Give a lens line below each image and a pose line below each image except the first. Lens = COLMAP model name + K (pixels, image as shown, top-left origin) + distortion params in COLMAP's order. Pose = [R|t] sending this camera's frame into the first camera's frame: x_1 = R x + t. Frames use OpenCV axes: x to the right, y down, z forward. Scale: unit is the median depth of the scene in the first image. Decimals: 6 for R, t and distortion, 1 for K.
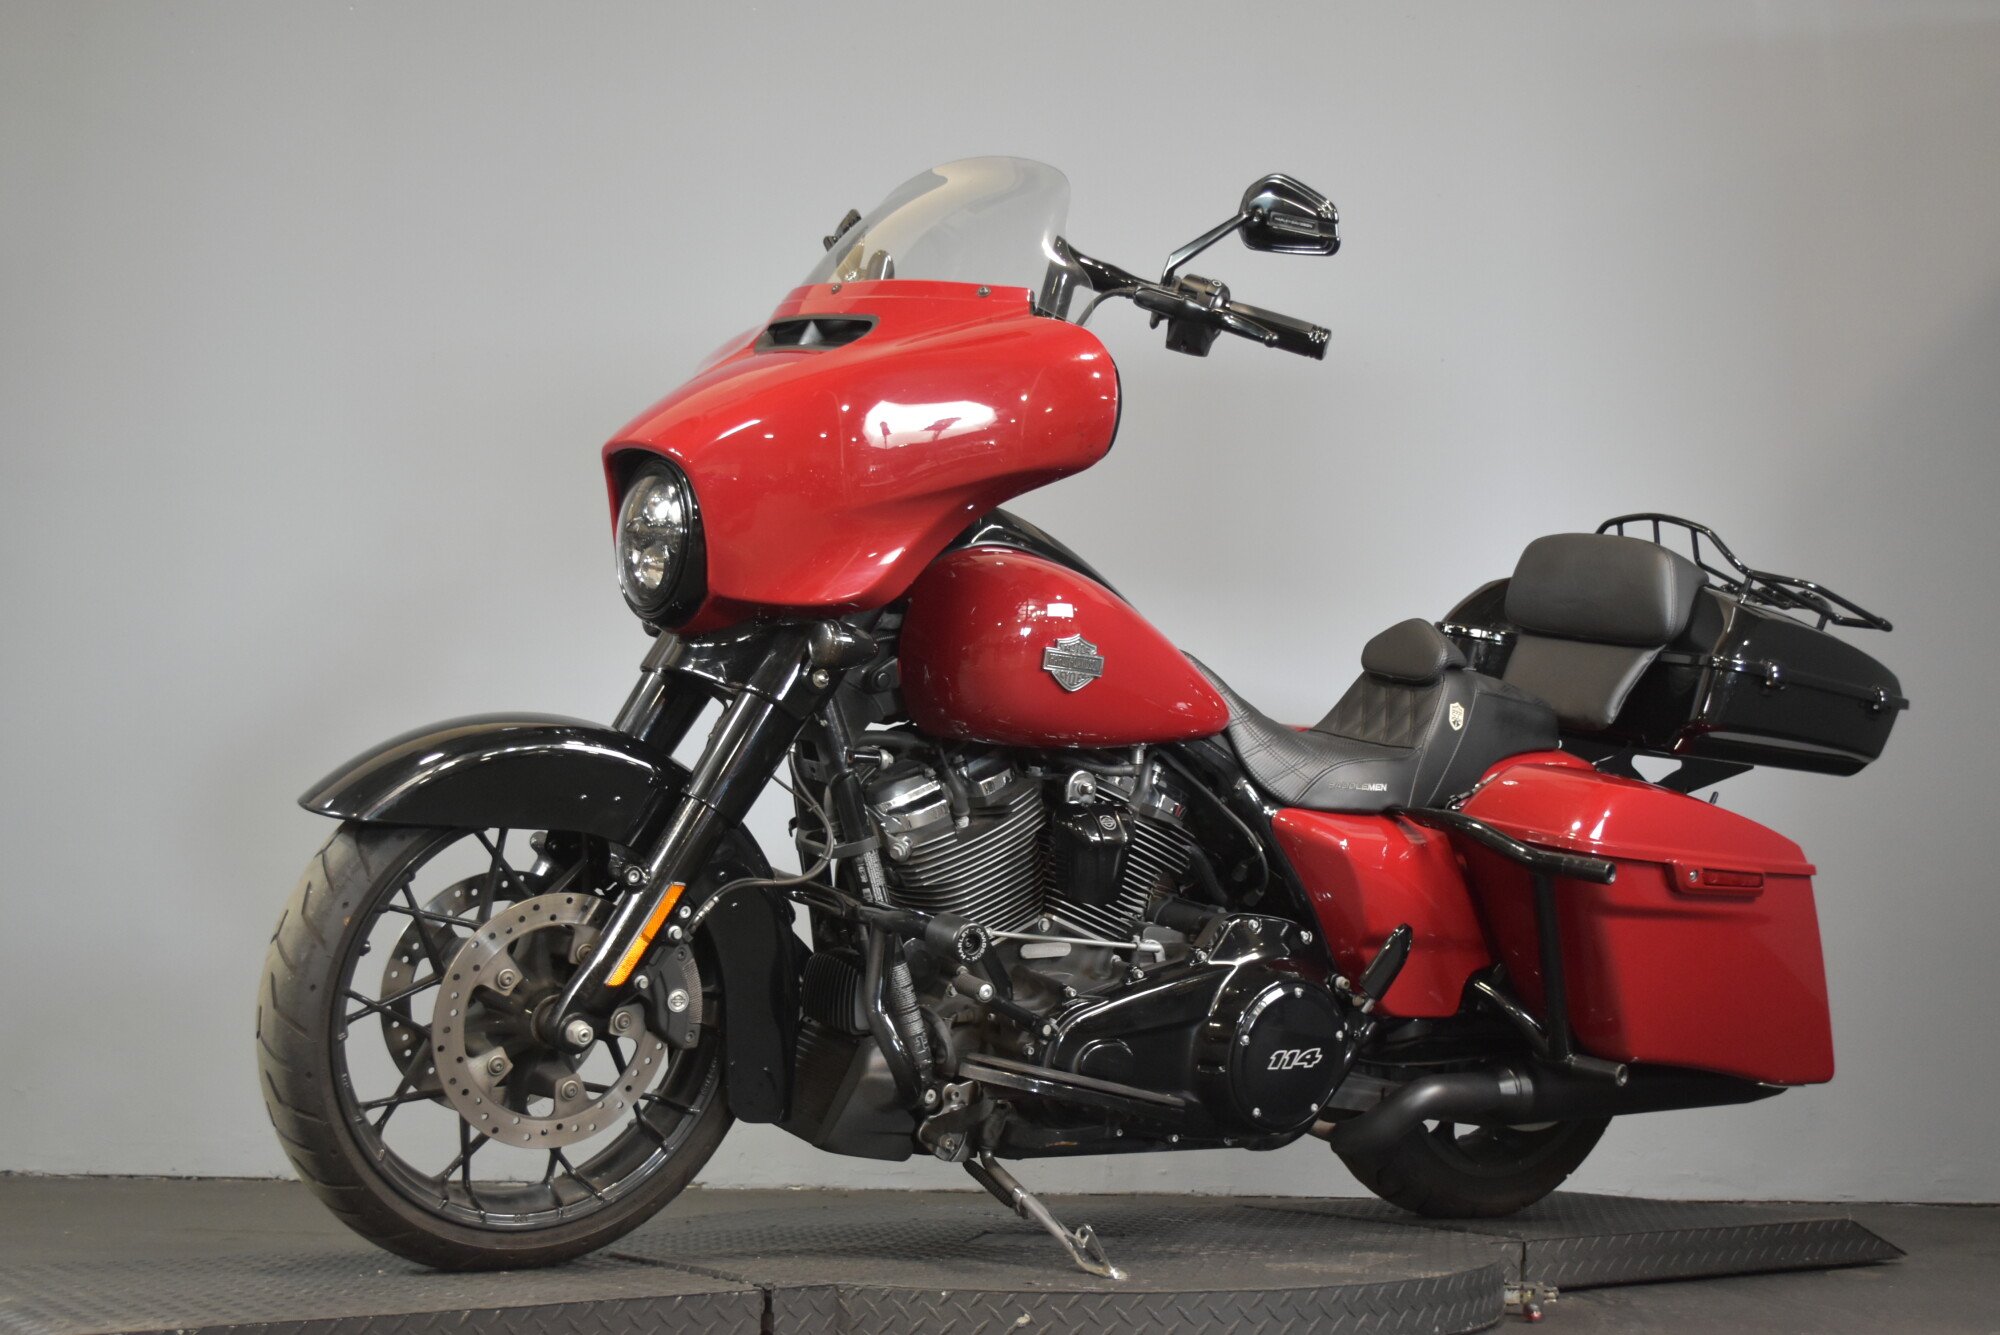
lens RADIAL K [[2434.5, 0, 992.3], [0, 2434.5, 652.9], [0, 0, 1]] dist [-0.029304, 0.000000]
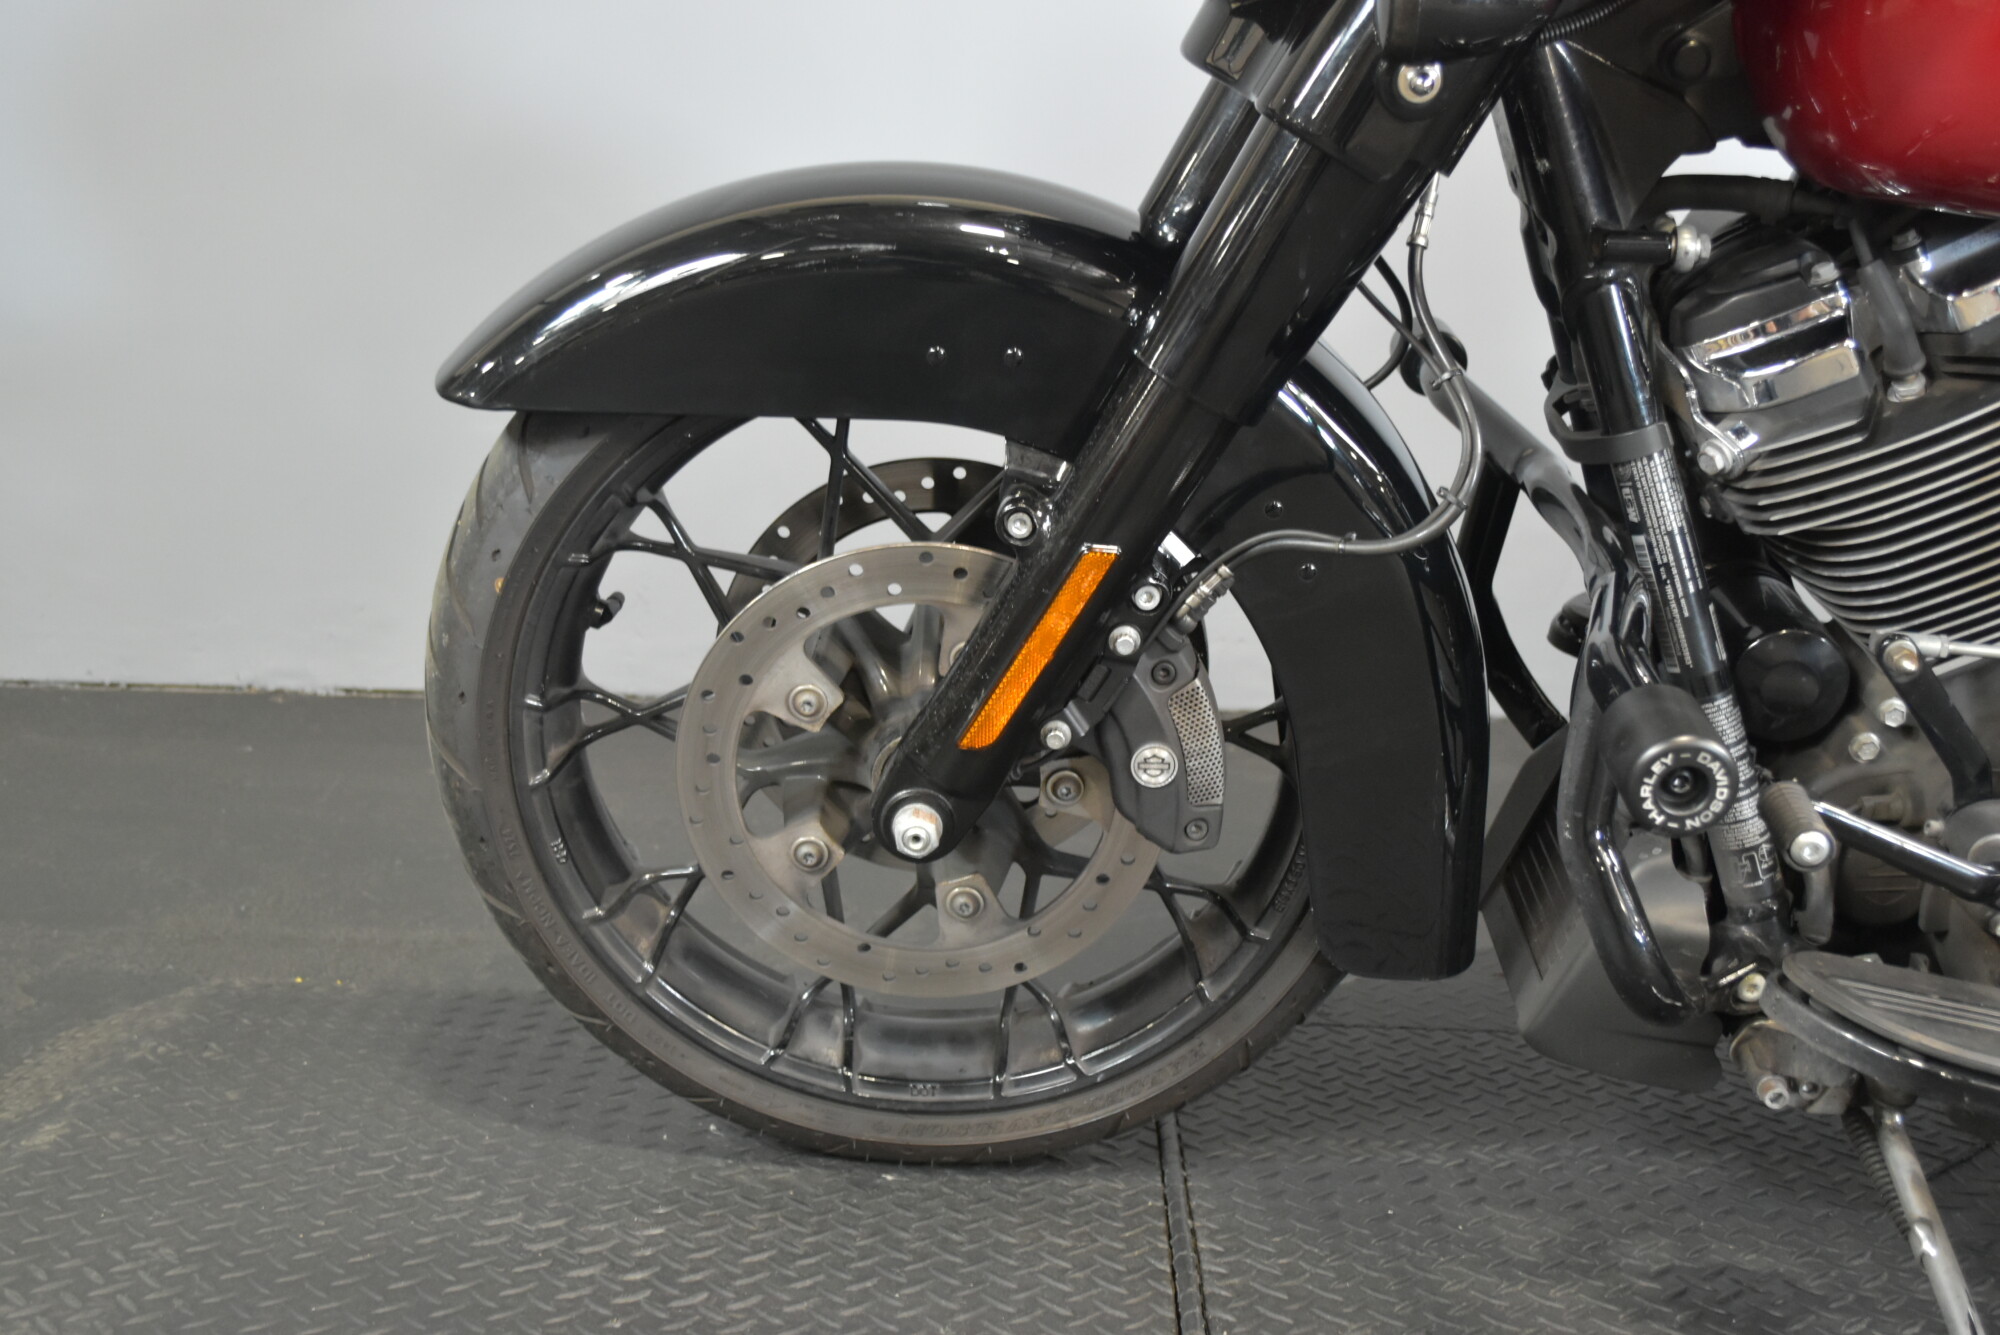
lens RADIAL K [[2214.5, 0, 988.3], [0, 2214.5, 688.5], [0, 0, 1]] dist [-0.030483, 0.000000]
pose [[0.803435, 0.137046, -0.579406, 0.092263], [0.056924, 0.951010, 0.303875, -0.008357], [0.592665, -0.277126, 0.756273, 0.596425]]
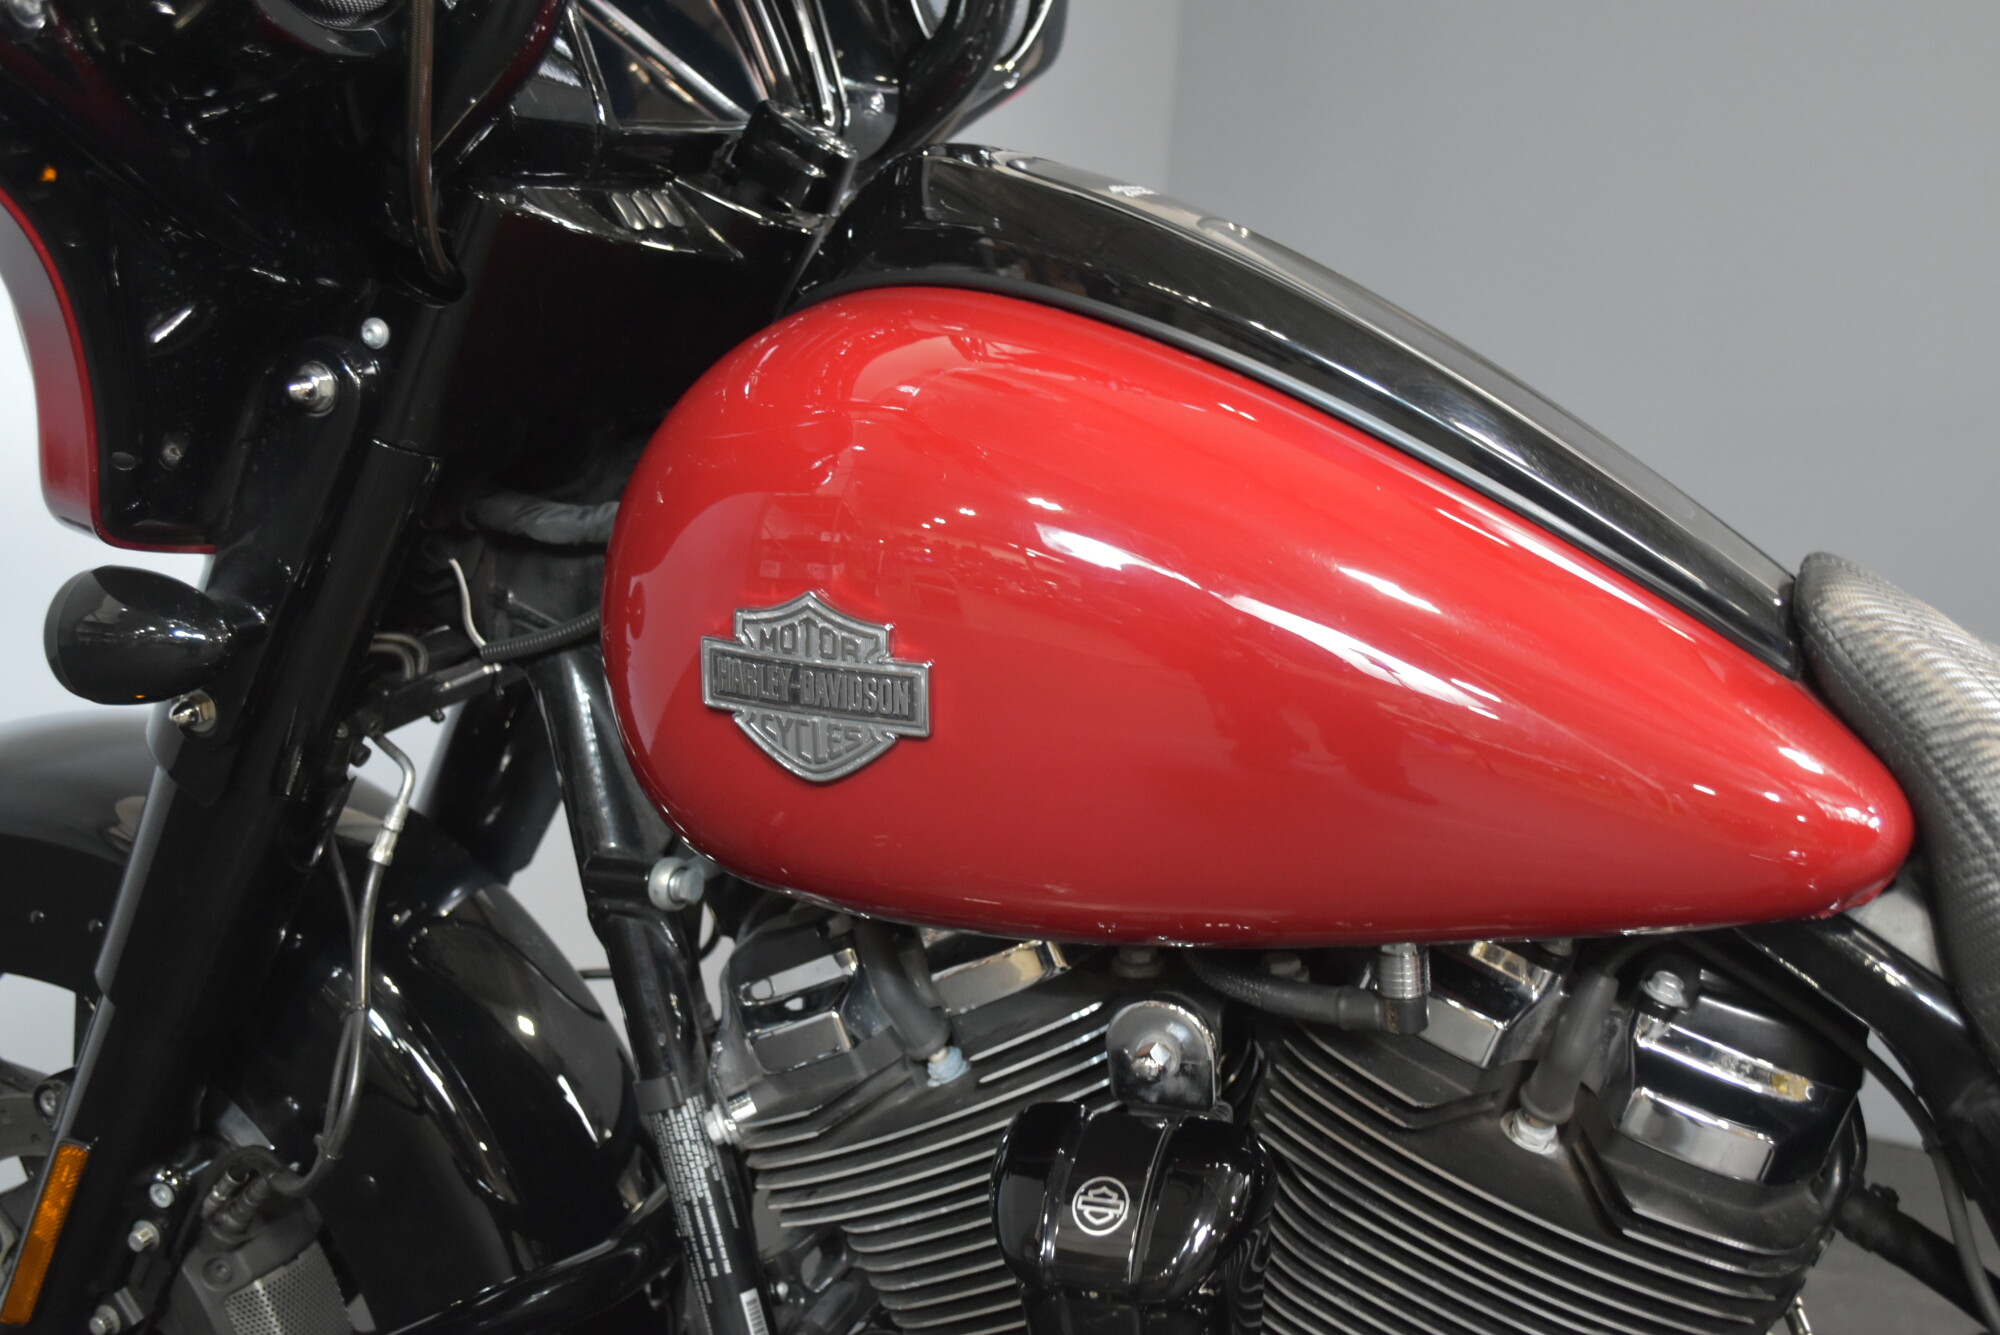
lens RADIAL K [[2060.4, 0, 966.6], [0, 2060.4, 673.7], [0, 0, 1]] dist [-0.017690, 0.000000]
pose [[0.524114, 0.079445, -0.847935, 0.246278], [0.052755, 0.990699, 0.125429, -0.026974], [0.850013, -0.110472, 0.515048, 0.861942]]
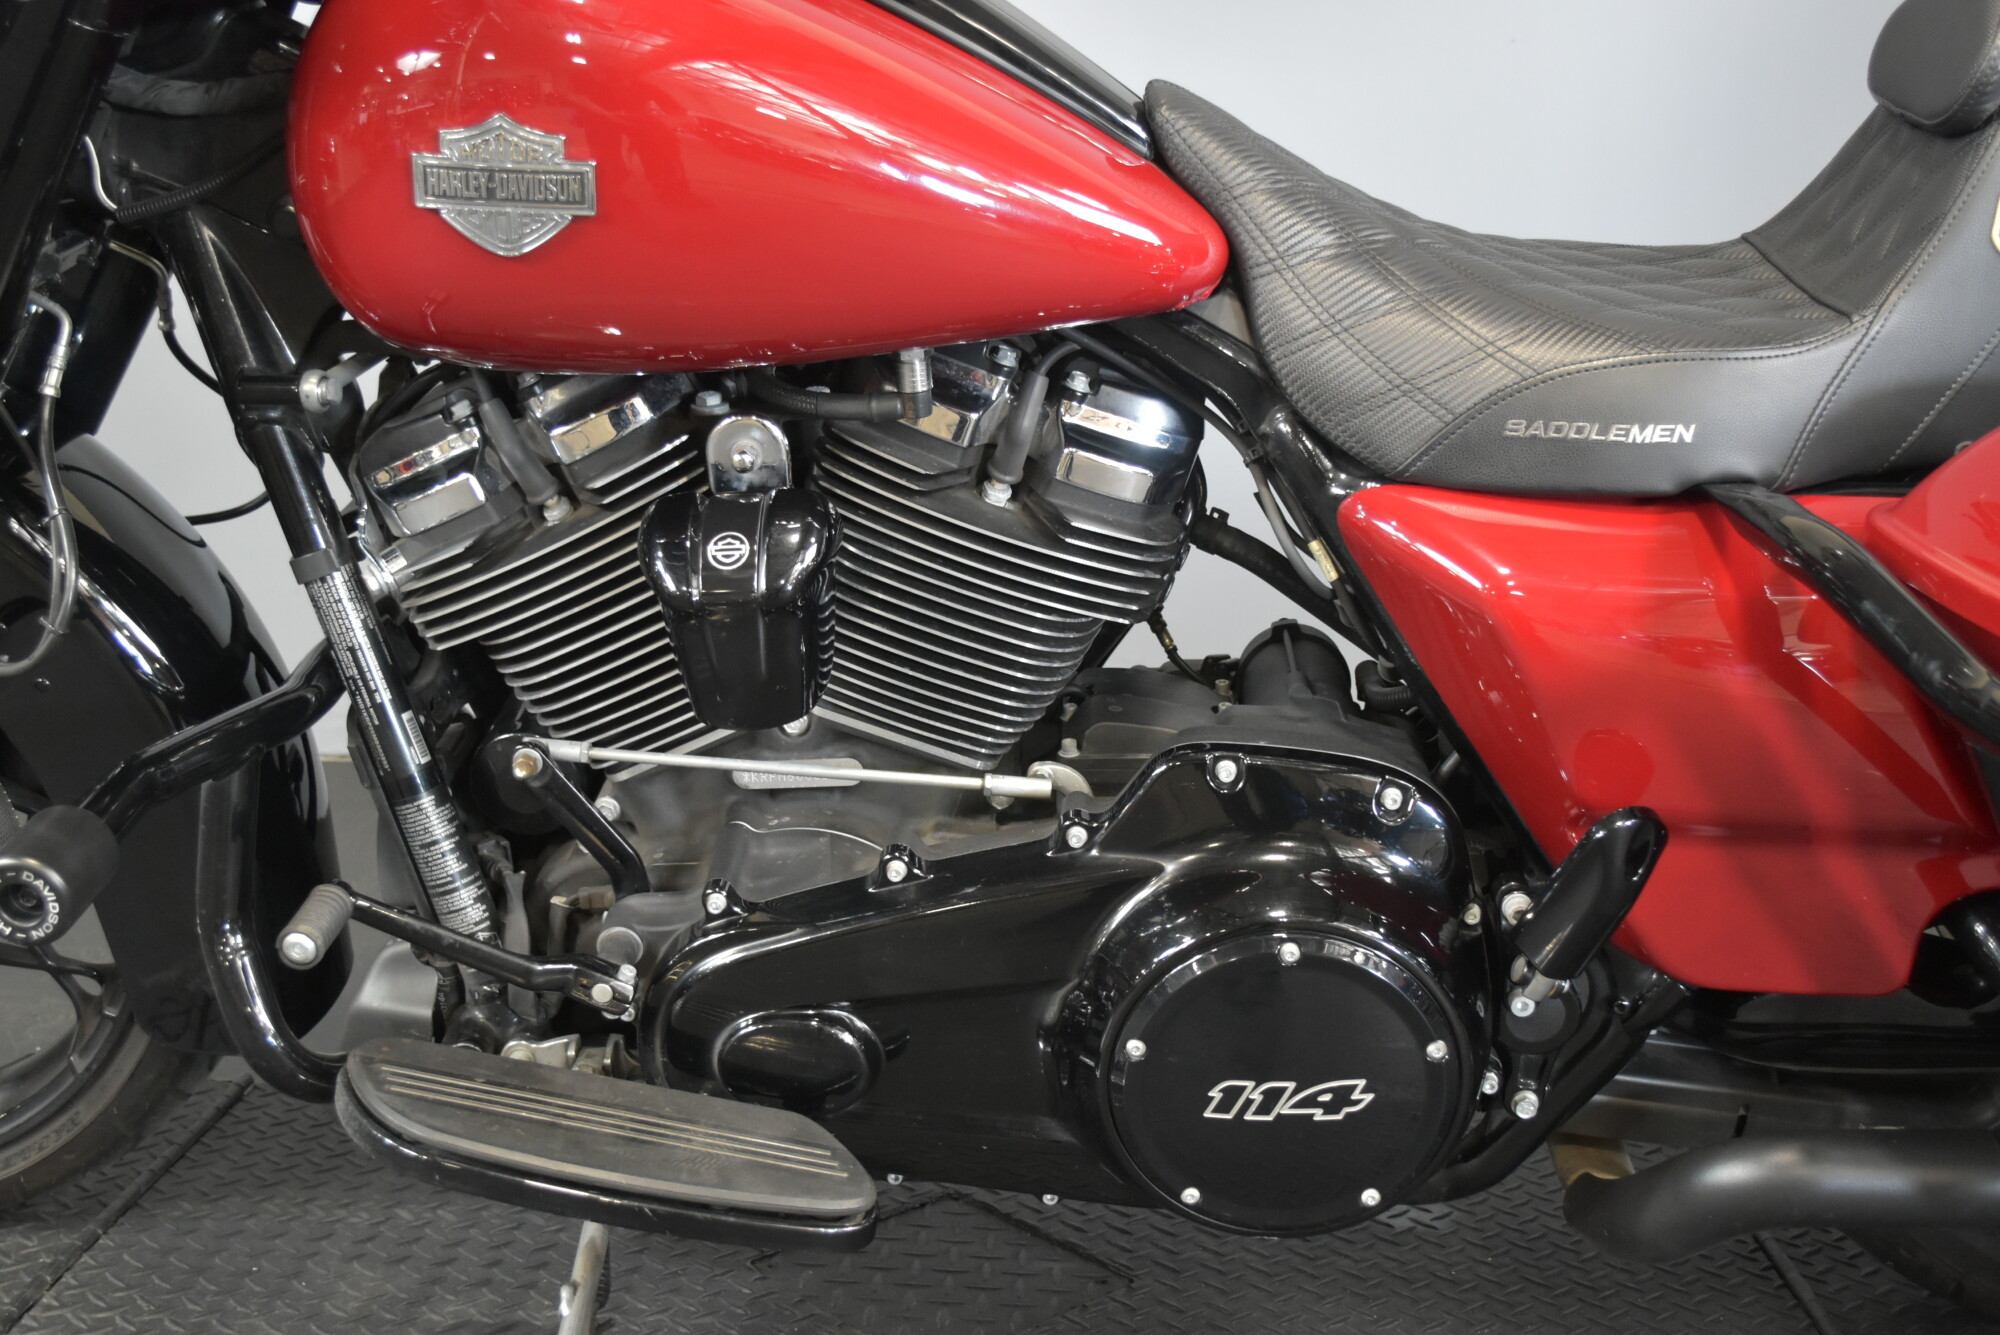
lens RADIAL K [[2214.5, 0, 988.2], [0, 2214.5, 661.2], [0, 0, 1]] dist [-0.030483, 0.000000]
pose [[0.788633, 0.118636, -0.603311, 0.318613], [0.070302, 0.957376, 0.280158, -0.017154], [0.610832, -0.263356, 0.746678, 0.732101]]
